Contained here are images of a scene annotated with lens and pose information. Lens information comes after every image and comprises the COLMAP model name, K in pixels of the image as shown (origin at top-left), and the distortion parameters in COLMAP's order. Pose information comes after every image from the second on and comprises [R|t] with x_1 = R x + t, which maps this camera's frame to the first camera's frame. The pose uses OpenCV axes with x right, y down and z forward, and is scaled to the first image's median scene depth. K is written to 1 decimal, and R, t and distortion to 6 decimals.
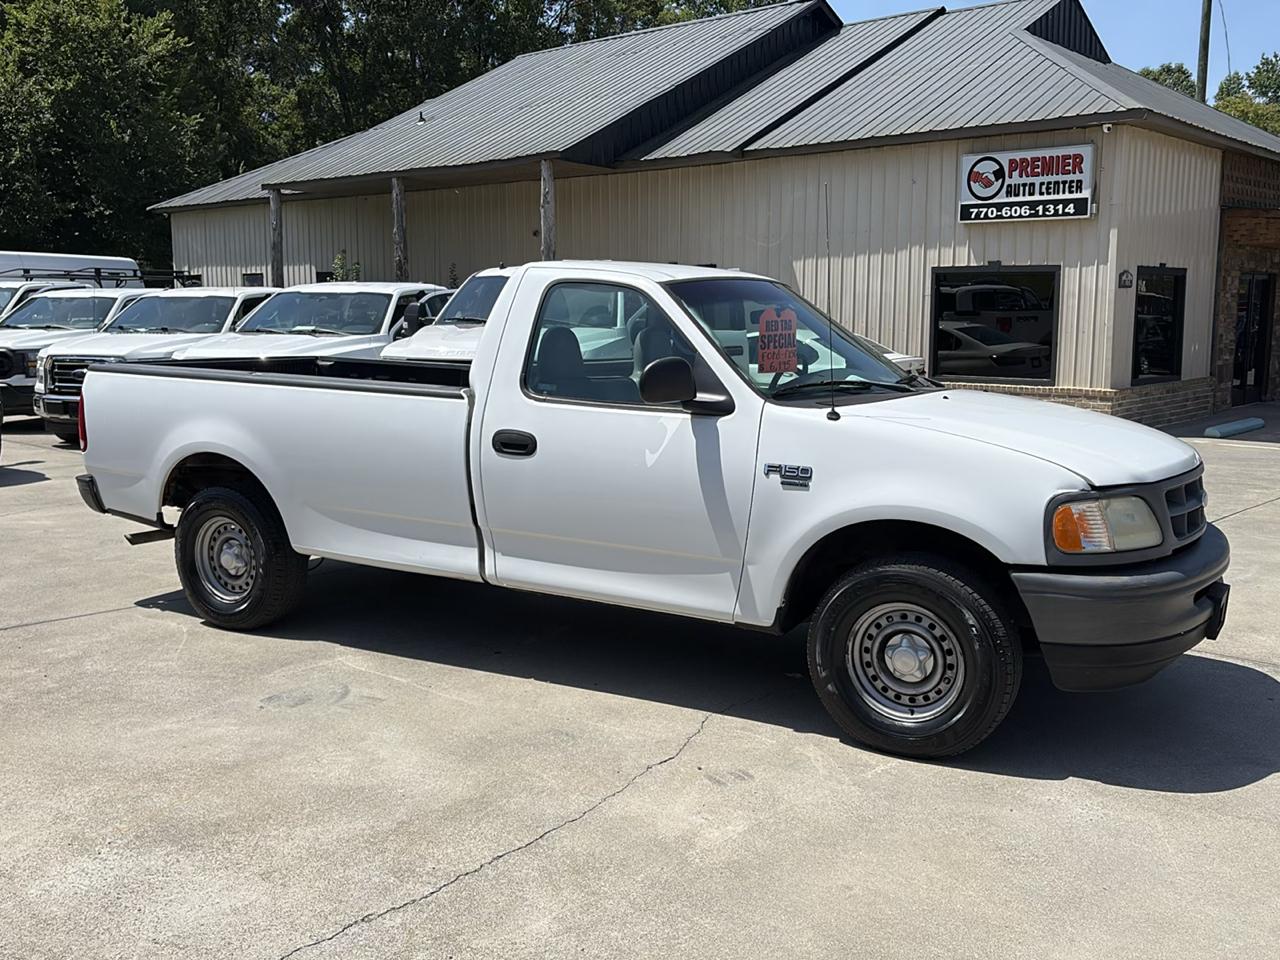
lens RADIAL K [[1269.5, 0, 652.7], [0, 1269.5, 483.5], [0, 0, 1]] dist [0.024796, 0.000000]
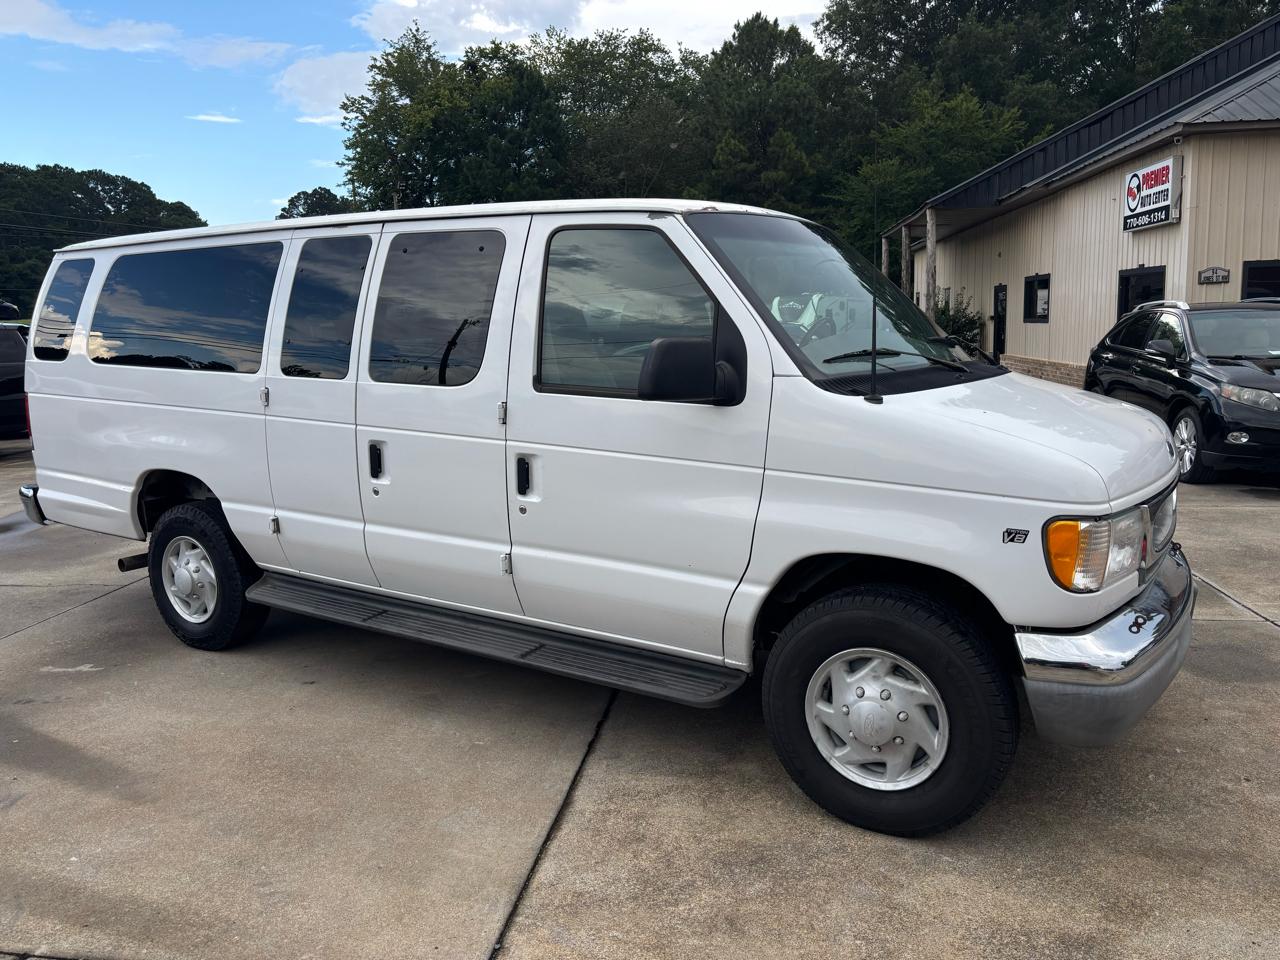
lens RADIAL K [[991.2, 0, 632.4], [0, 991.2, 485.5], [0, 0, 1]] dist [0.047820, -0.046544]
pose [[0.559350, 0.112600, -0.821248, 0.789892], [-0.084460, 0.993317, 0.078666, -0.010480], [0.824618, 0.025360, 0.565122, 0.125363]]
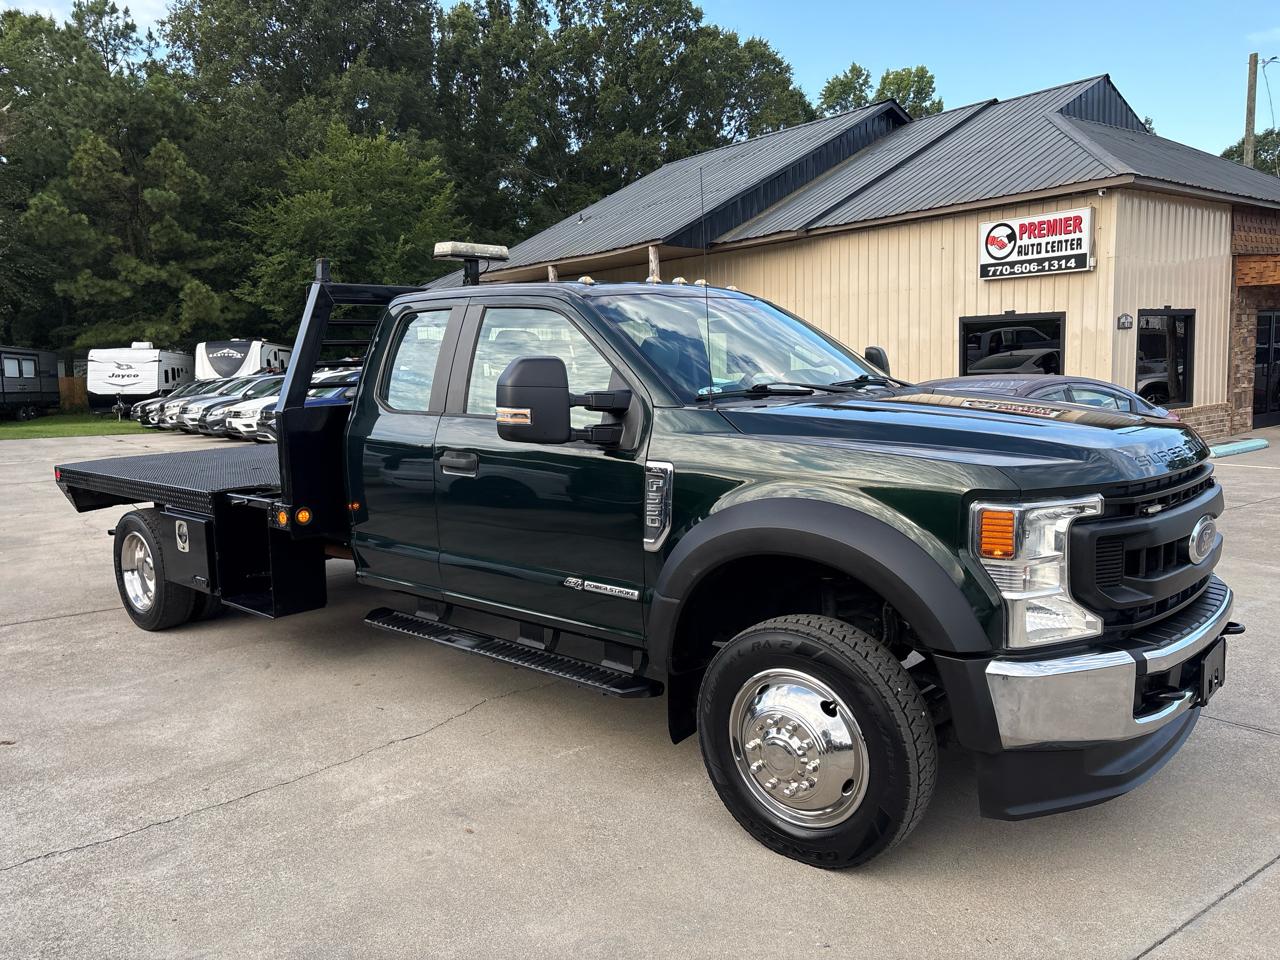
lens RADIAL K [[991.2, 0, 635.4], [0, 991.2, 484.3], [0, 0, 1]] dist [0.047820, -0.046544]
pose [[0.979146, -0.007452, -0.203021, 0.117196], [0.005204, 0.999919, -0.011604, -0.004511], [0.203091, 0.010306, 0.979106, 0.023661]]
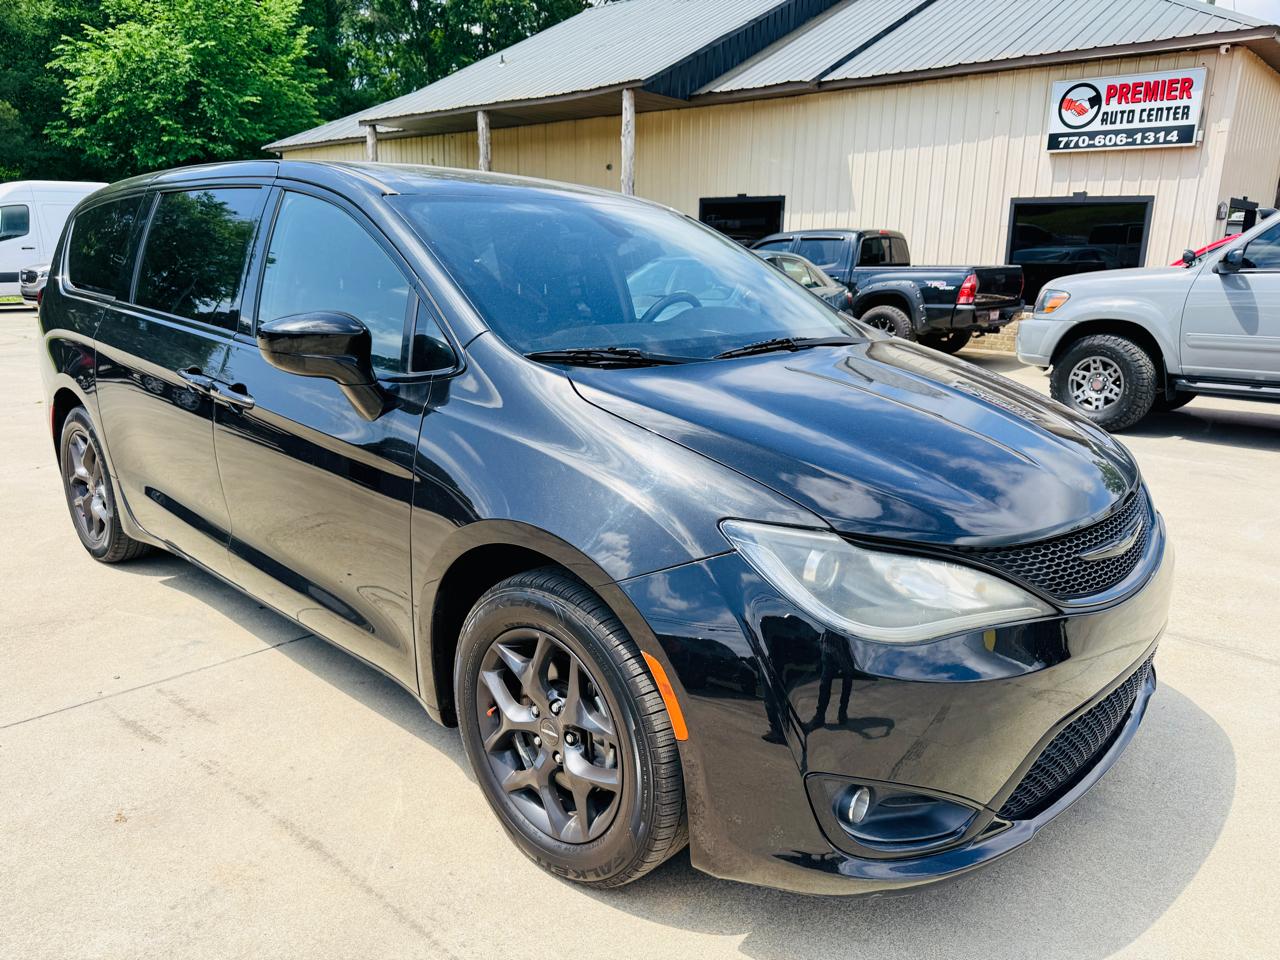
lens RADIAL K [[931.2, 0, 645.0], [0, 931.2, 482.5], [0, 0, 1]] dist [0.020776, -0.026401]
pose [[0.999688, 0.018691, -0.016581, -0.058794], [-0.016803, 0.994062, 0.107506, -0.021436], [0.018492, -0.107194, 0.994066, 0.243887]]
